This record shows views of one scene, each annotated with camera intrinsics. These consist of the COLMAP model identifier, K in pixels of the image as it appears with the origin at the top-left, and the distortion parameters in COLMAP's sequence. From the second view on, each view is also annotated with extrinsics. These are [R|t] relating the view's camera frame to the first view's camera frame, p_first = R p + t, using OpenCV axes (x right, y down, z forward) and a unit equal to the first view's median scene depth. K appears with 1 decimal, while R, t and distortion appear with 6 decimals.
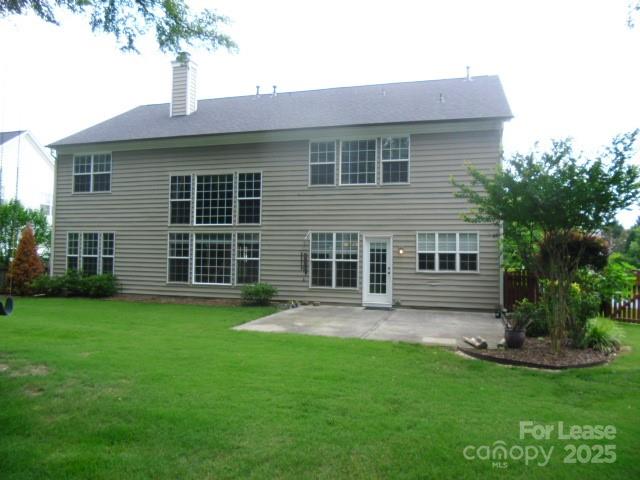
lens RADIAL K [[500.5, 0, 319.5], [0, 500.5, 240.5], [0, 0, 1]] dist [-0.013793, 0.003836]
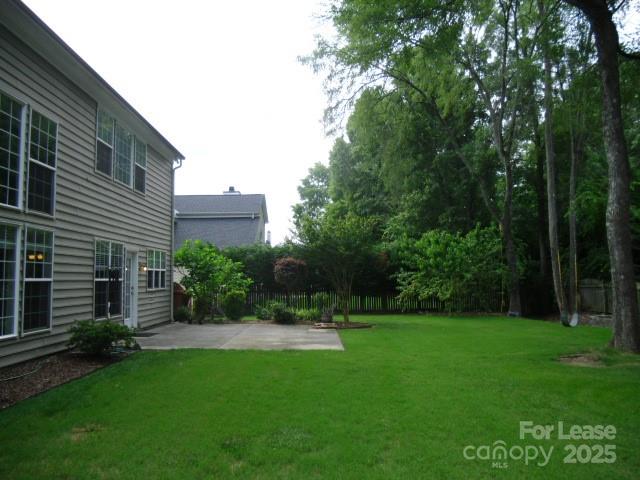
lens RADIAL K [[500.5, 0, 319.5], [0, 500.5, 239.9], [0, 0, 1]] dist [-0.013793, 0.003836]
pose [[-0.291206, 0.057593, 0.954925, -0.725911], [-0.057300, 0.995344, -0.077504, 0.018853], [-0.954943, -0.077287, -0.286550, 0.871371]]
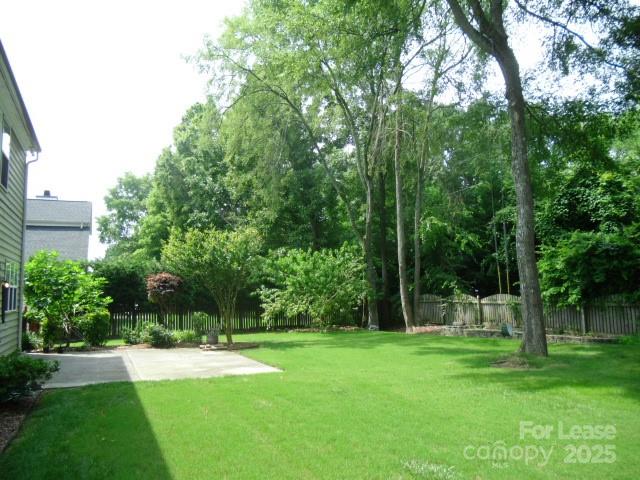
lens RADIAL K [[500.5, 0, 319.9], [0, 500.5, 238.5], [0, 0, 1]] dist [-0.013793, 0.003836]
pose [[-0.646379, 0.078078, 0.759011, -0.622276], [-0.041550, 0.989673, -0.137190, 0.029154], [-0.761884, -0.120213, -0.636460, 0.996087]]
